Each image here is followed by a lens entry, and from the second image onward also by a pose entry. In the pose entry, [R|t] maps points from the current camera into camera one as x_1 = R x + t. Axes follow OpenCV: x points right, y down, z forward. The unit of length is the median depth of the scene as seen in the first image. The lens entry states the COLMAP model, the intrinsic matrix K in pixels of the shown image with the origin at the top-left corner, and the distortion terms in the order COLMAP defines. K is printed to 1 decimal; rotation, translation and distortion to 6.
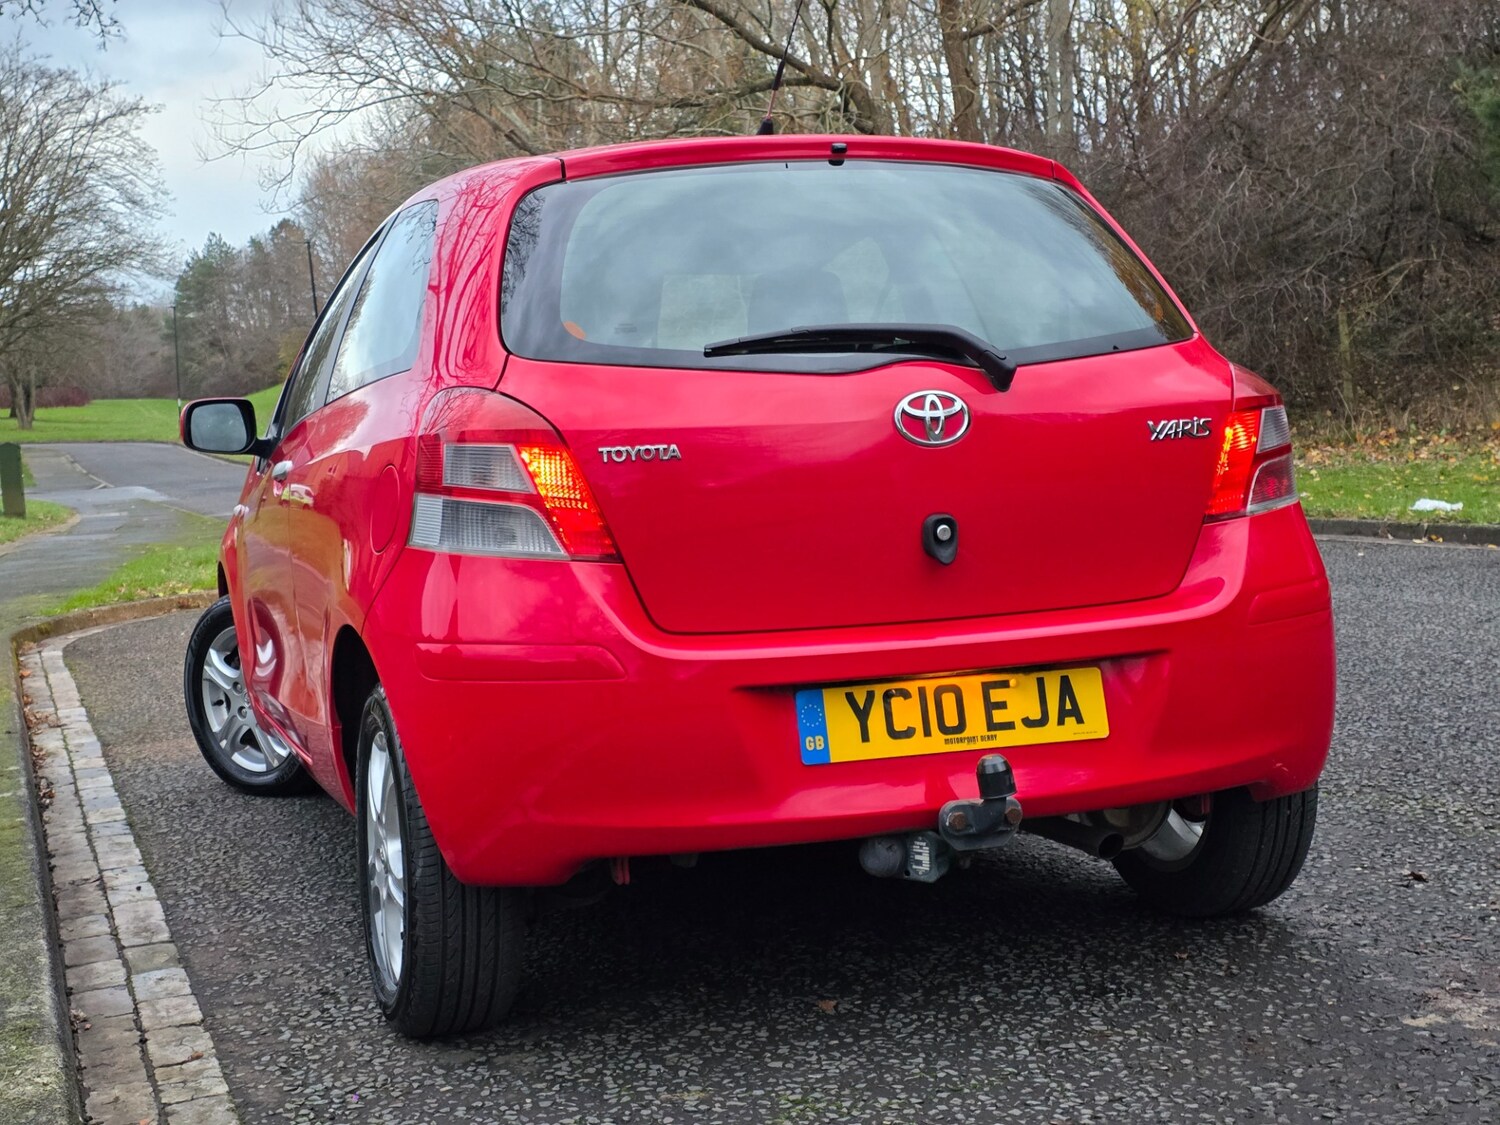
lens RADIAL K [[2080.1, 0, 753.1], [0, 2080.1, 462.7], [0, 0, 1]] dist [0.250613, -0.689777]
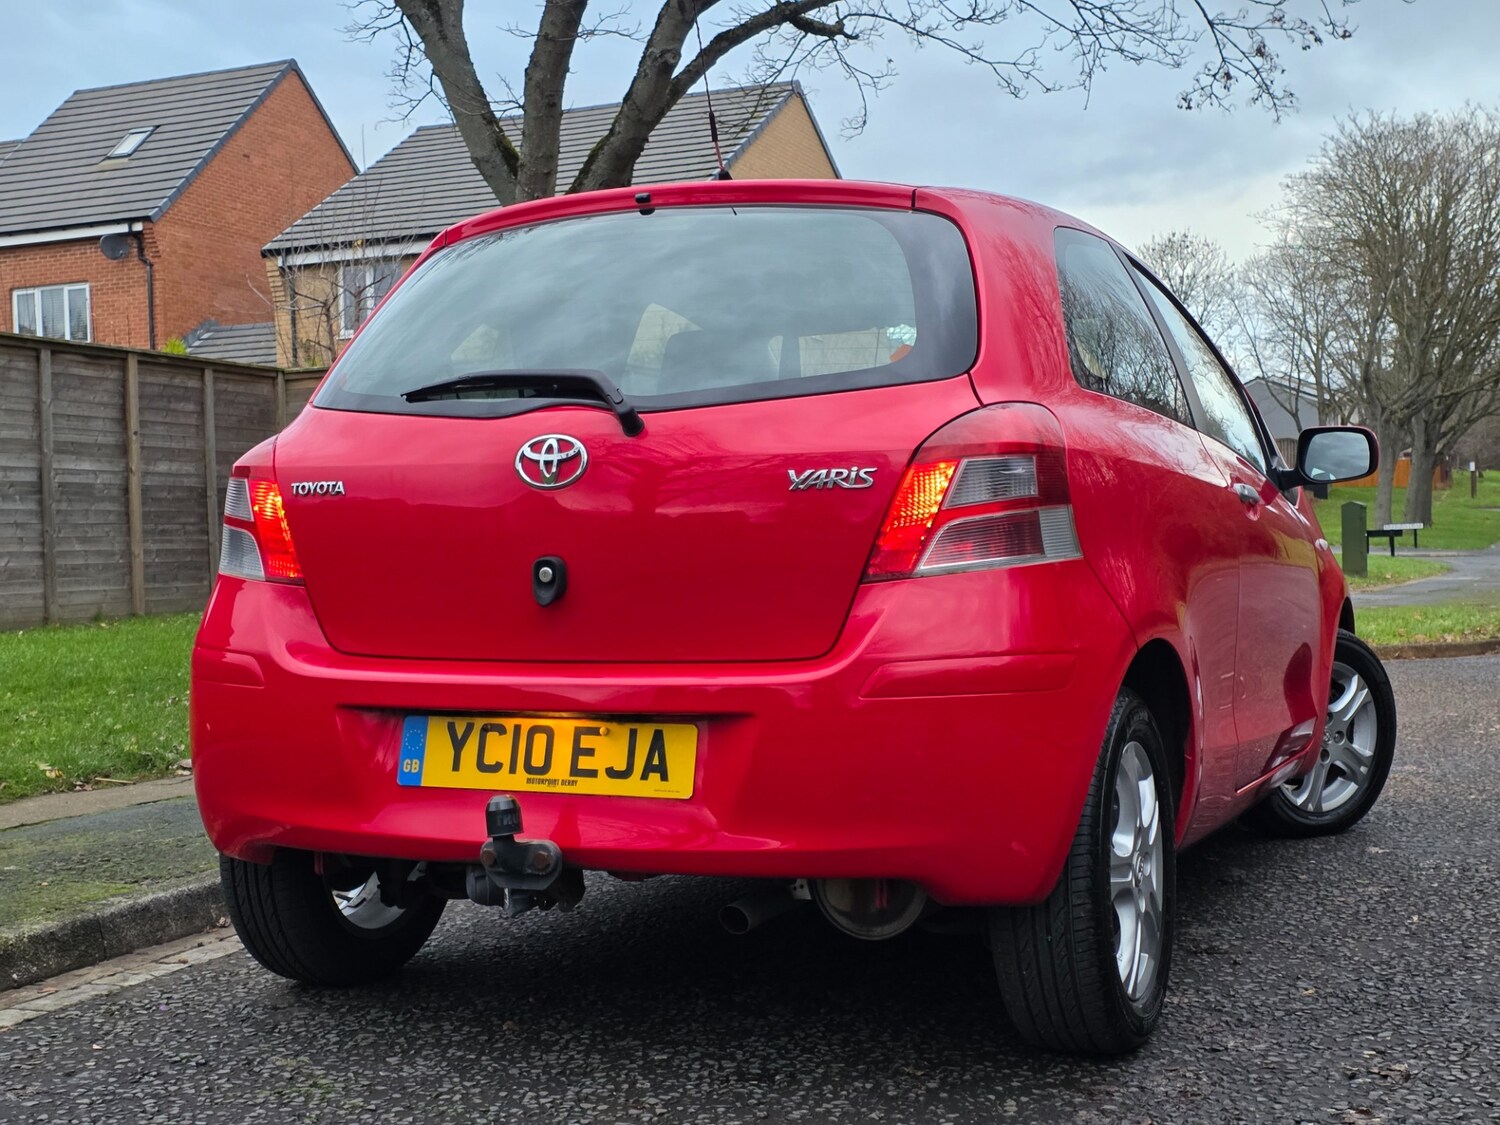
lens RADIAL K [[2082.6, 0, 746.4], [0, 2082.6, 498.0], [0, 0, 1]] dist [0.219590, -0.678614]
pose [[0.719884, 0.024332, -0.693668, 0.859474], [-0.033925, 0.999424, -0.000150, -0.006880], [0.693265, 0.023640, 0.720295, 0.336339]]
